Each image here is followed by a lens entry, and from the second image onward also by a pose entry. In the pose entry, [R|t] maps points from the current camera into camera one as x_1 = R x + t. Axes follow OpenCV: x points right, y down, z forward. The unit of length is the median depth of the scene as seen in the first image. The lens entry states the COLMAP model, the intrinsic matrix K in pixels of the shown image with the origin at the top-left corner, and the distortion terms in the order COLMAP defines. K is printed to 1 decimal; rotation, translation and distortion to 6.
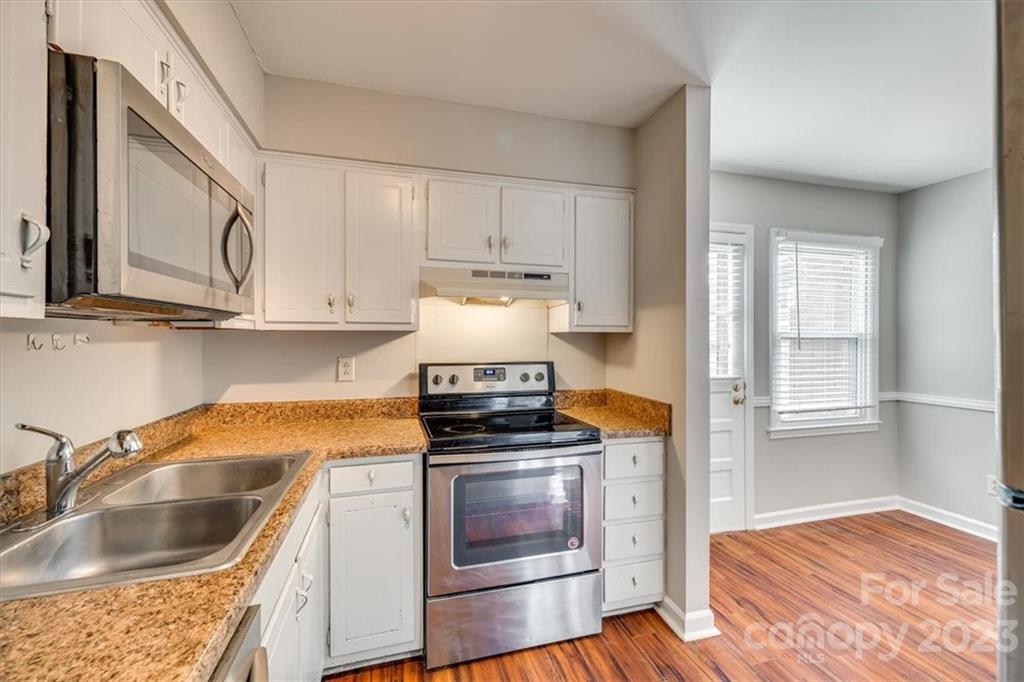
lens RADIAL K [[425.5, 0, 514.6], [0, 425.5, 338.4], [0, 0, 1]] dist [0.002172, 0.000021]
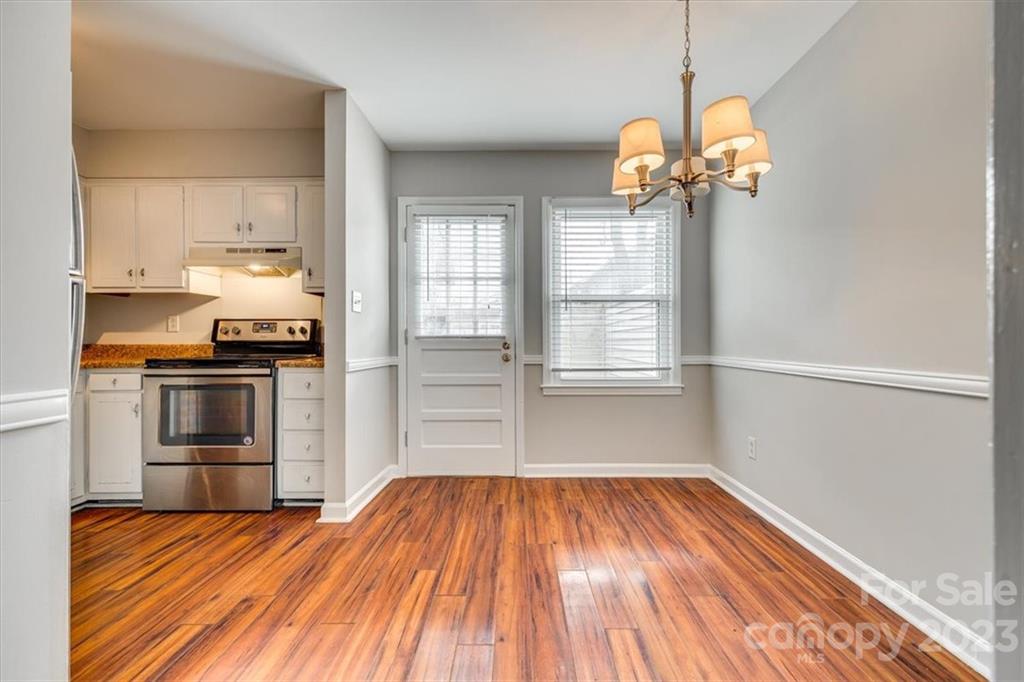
lens RADIAL K [[425.5, 0, 514.6], [0, 425.5, 338.4], [0, 0, 1]] dist [0.002172, 0.000021]
pose [[0.959541, -0.005921, -0.281508, 1.030857], [0.003983, 0.999964, -0.007459, 0.127255], [0.281542, 0.006036, 0.959530, -0.054174]]
